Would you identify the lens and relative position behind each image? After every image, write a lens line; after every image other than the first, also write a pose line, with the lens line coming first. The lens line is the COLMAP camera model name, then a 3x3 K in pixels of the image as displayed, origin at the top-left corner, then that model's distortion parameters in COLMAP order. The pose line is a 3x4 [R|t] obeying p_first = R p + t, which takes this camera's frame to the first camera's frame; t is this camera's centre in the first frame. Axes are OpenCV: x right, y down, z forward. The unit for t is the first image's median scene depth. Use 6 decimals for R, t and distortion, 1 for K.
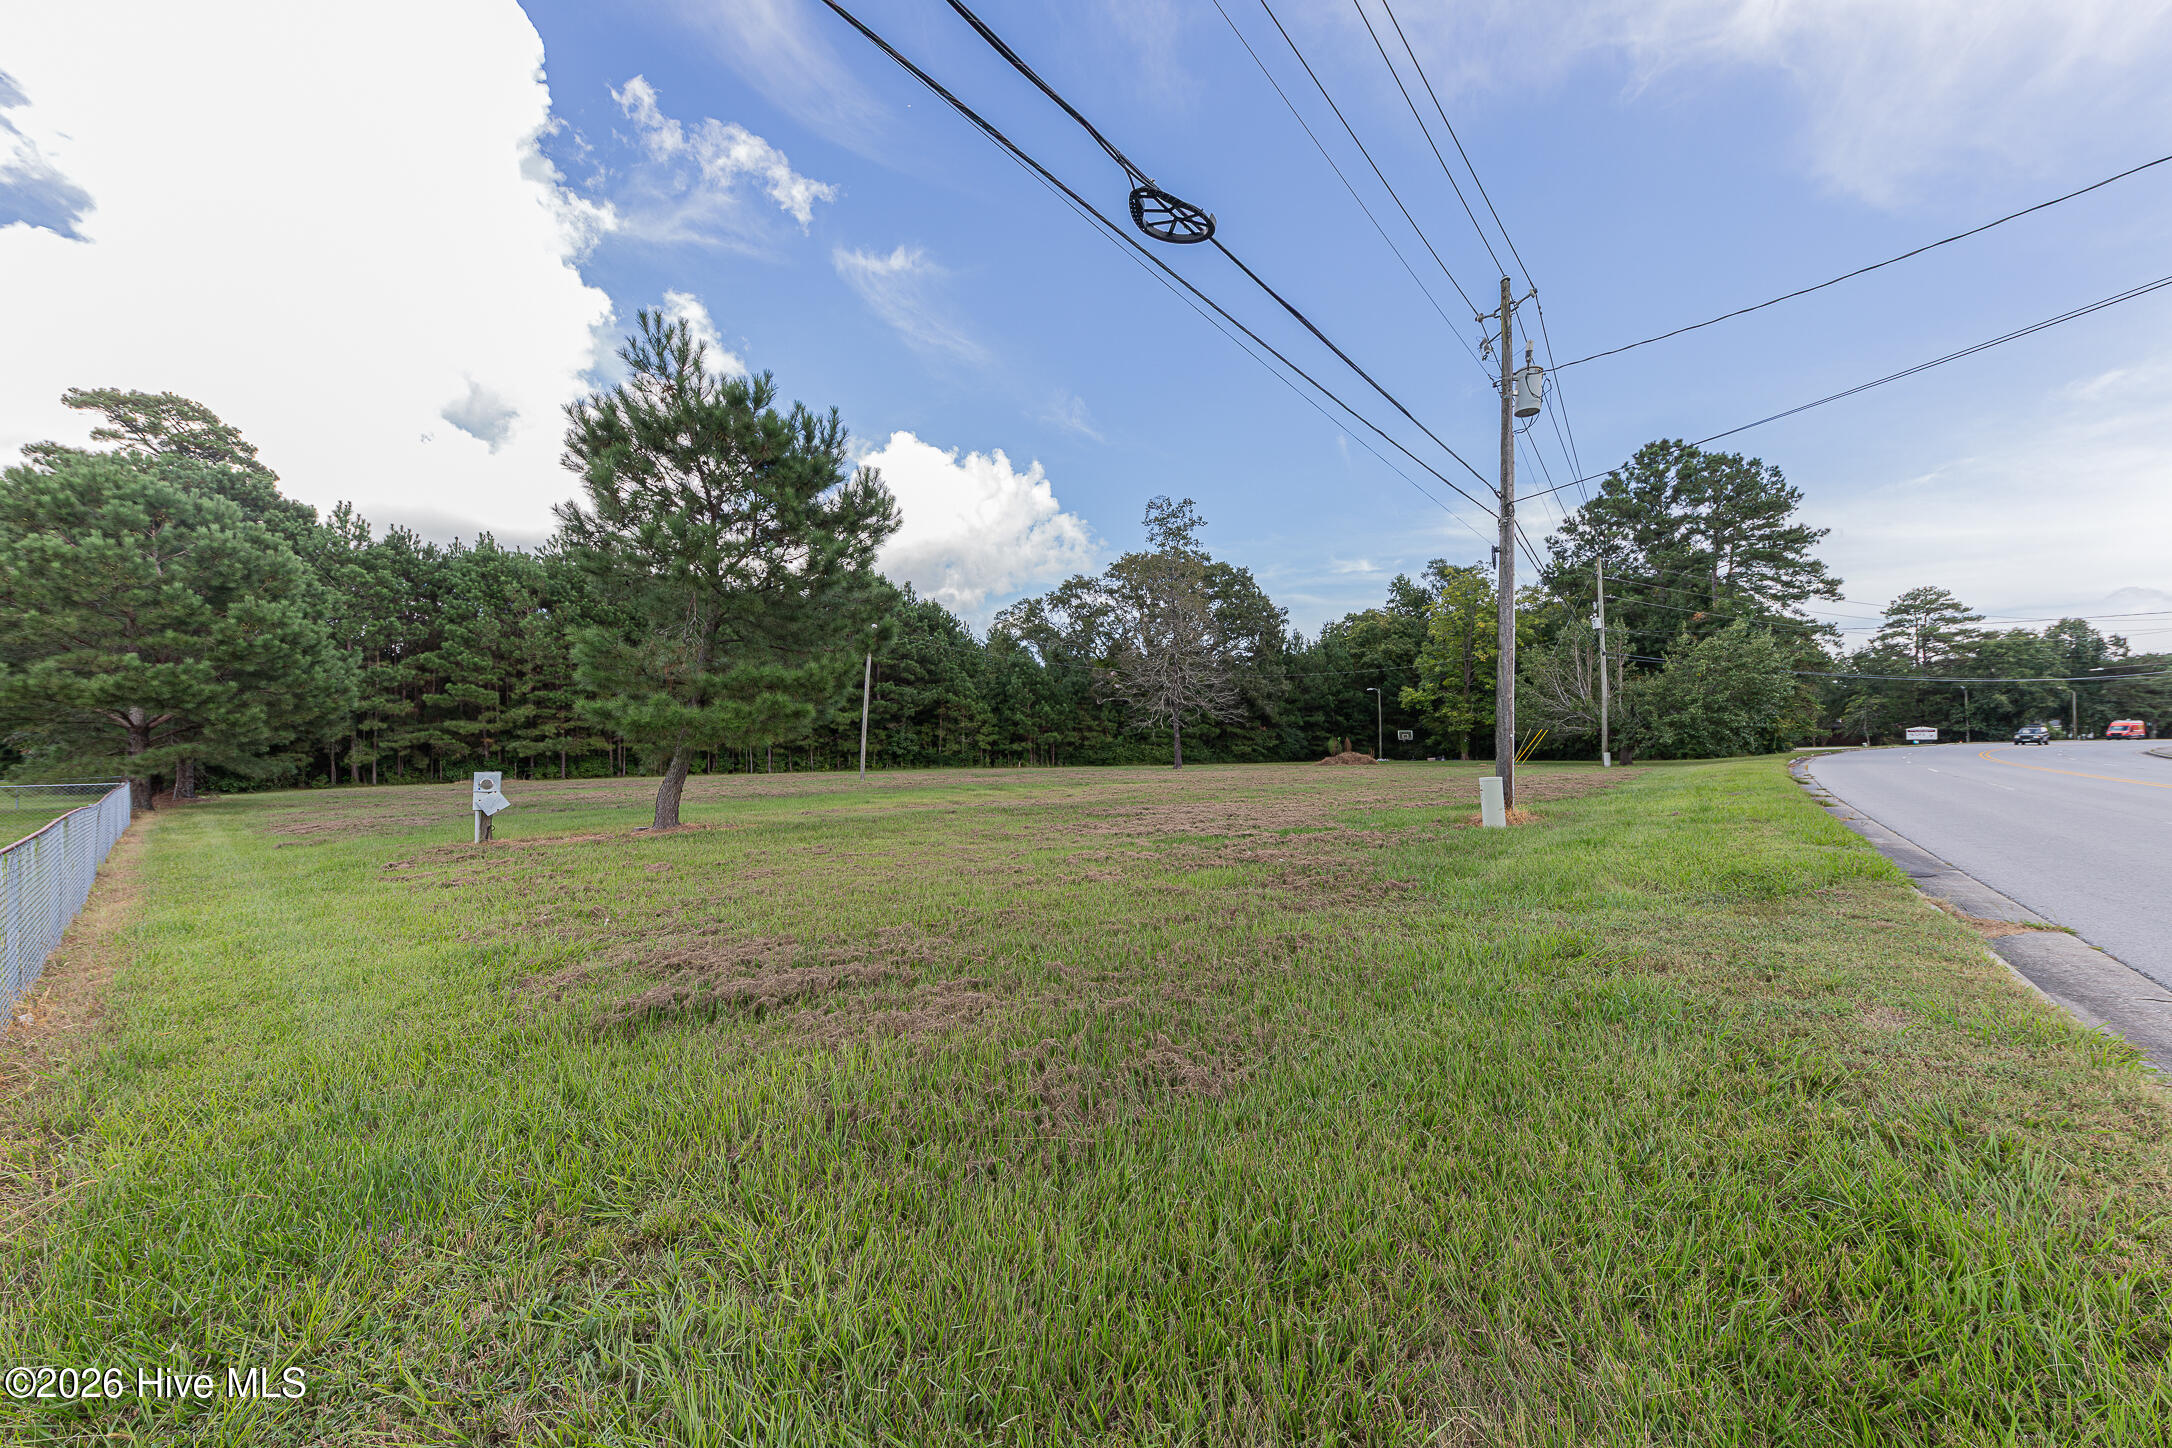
lens RADIAL K [[769.2, 0, 1086.0], [0, 769.2, 724.0], [0, 0, 1]] dist [0.006125, 0.000028]
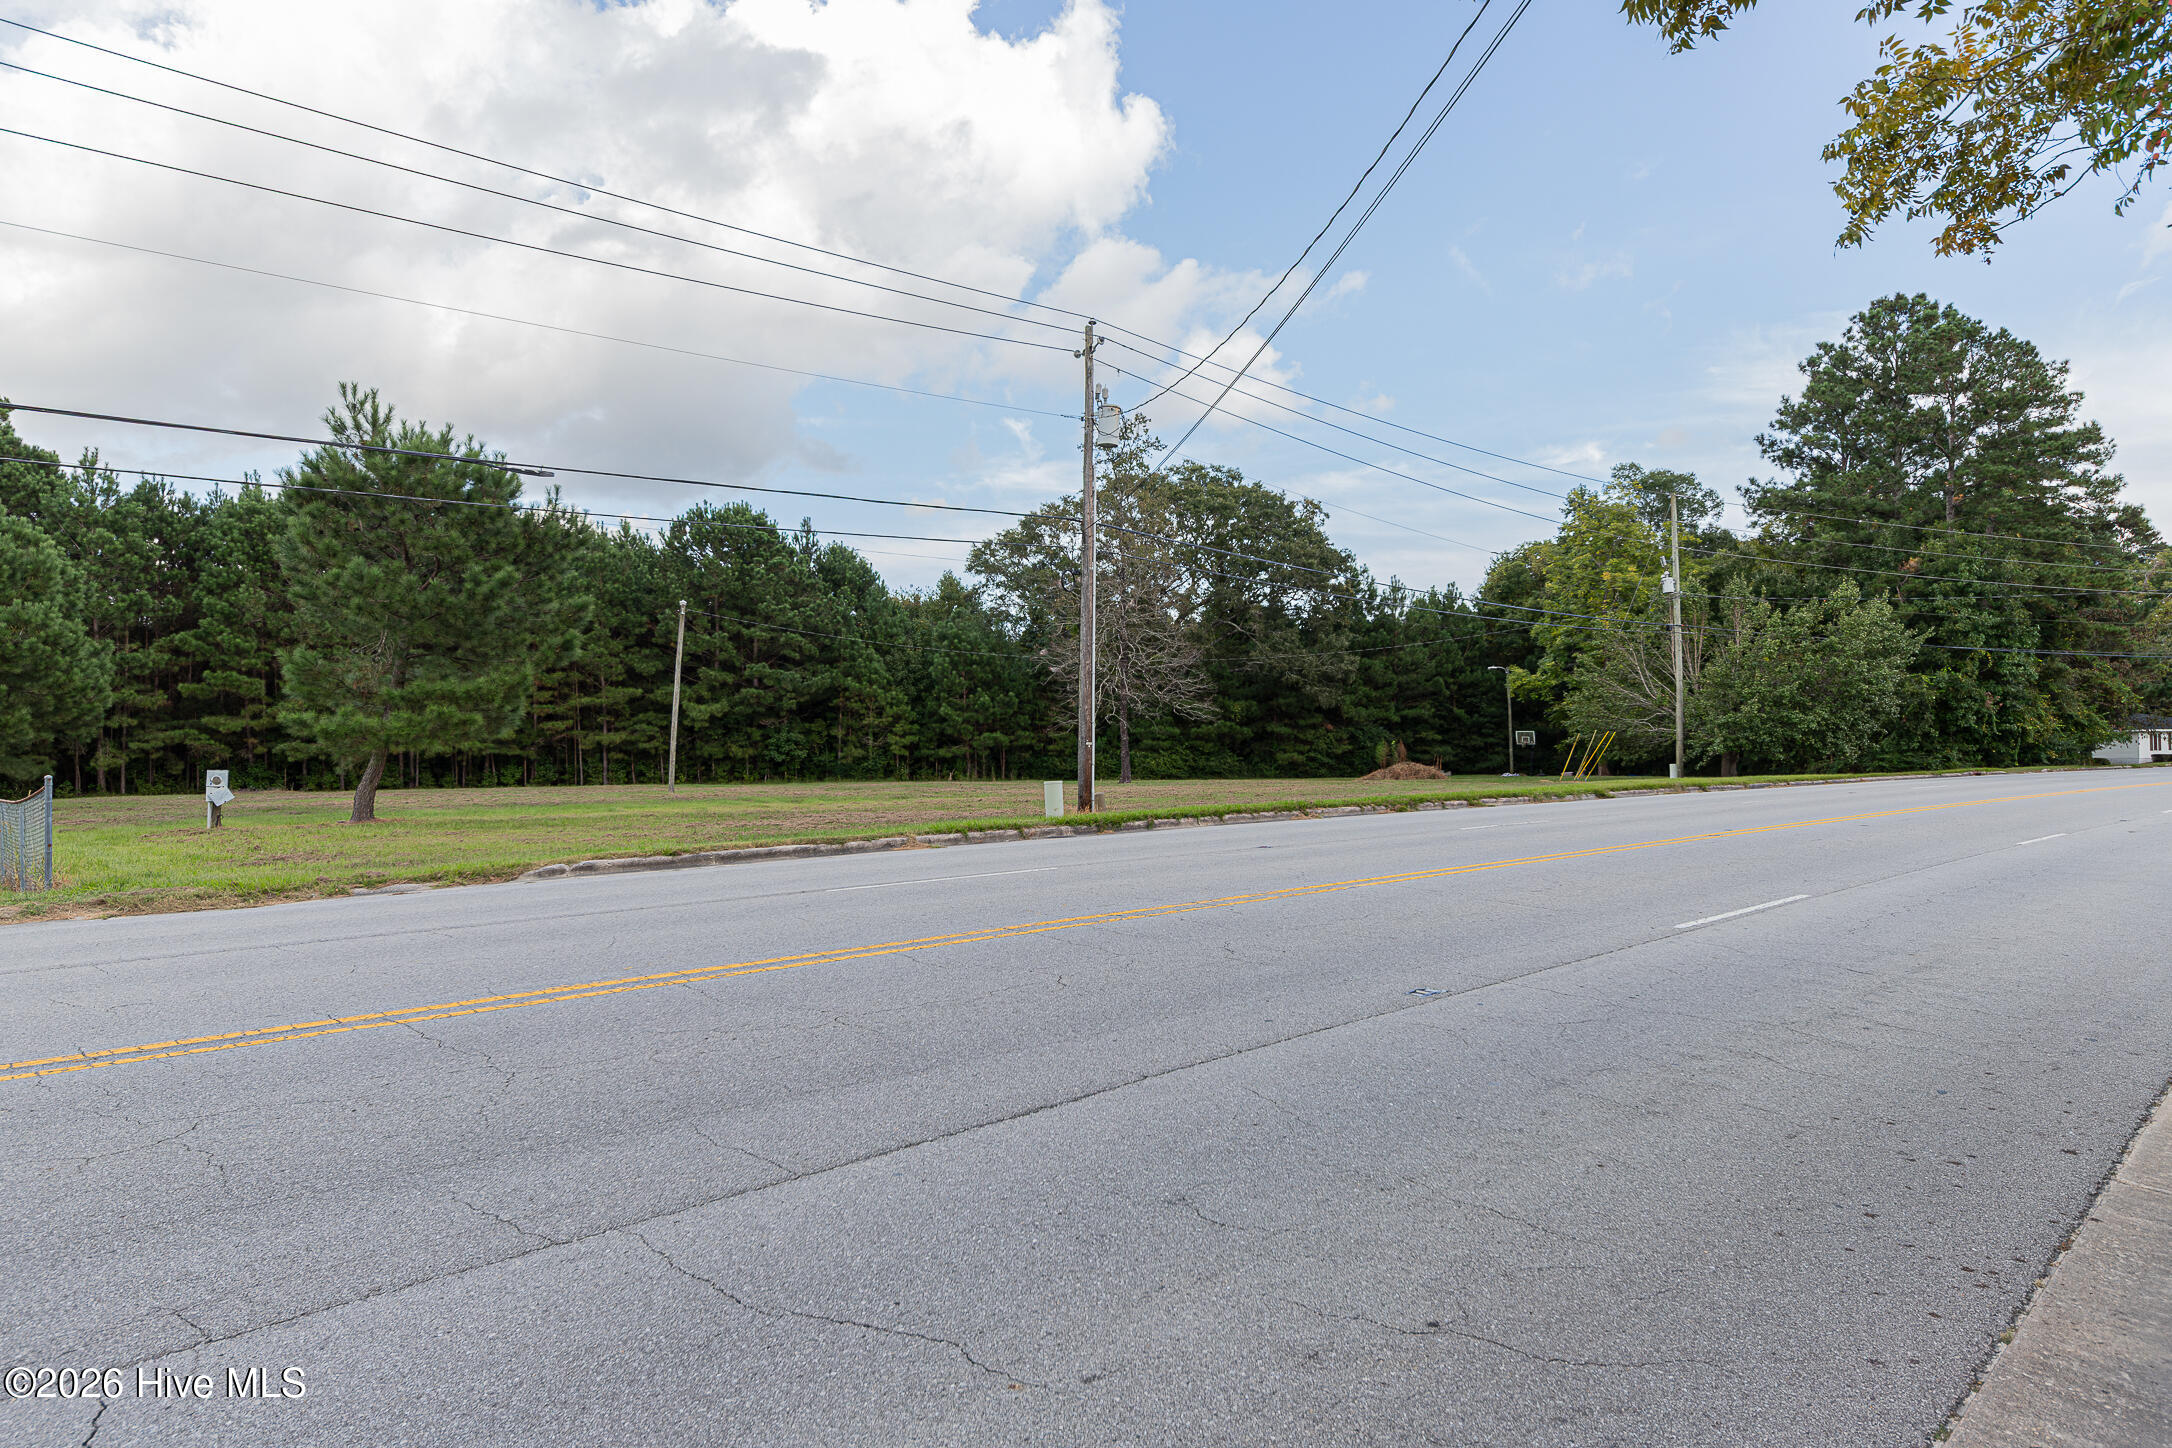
lens RADIAL K [[1313.3, 0, 1086.7], [0, 1313.3, 715.2], [0, 0, 1]] dist [0.001253, -0.000680]
pose [[0.994230, 0.002109, -0.107249, 0.230395], [-0.001979, 0.999997, 0.001319, -0.008611], [0.107252, -0.001099, 0.994231, -0.259555]]
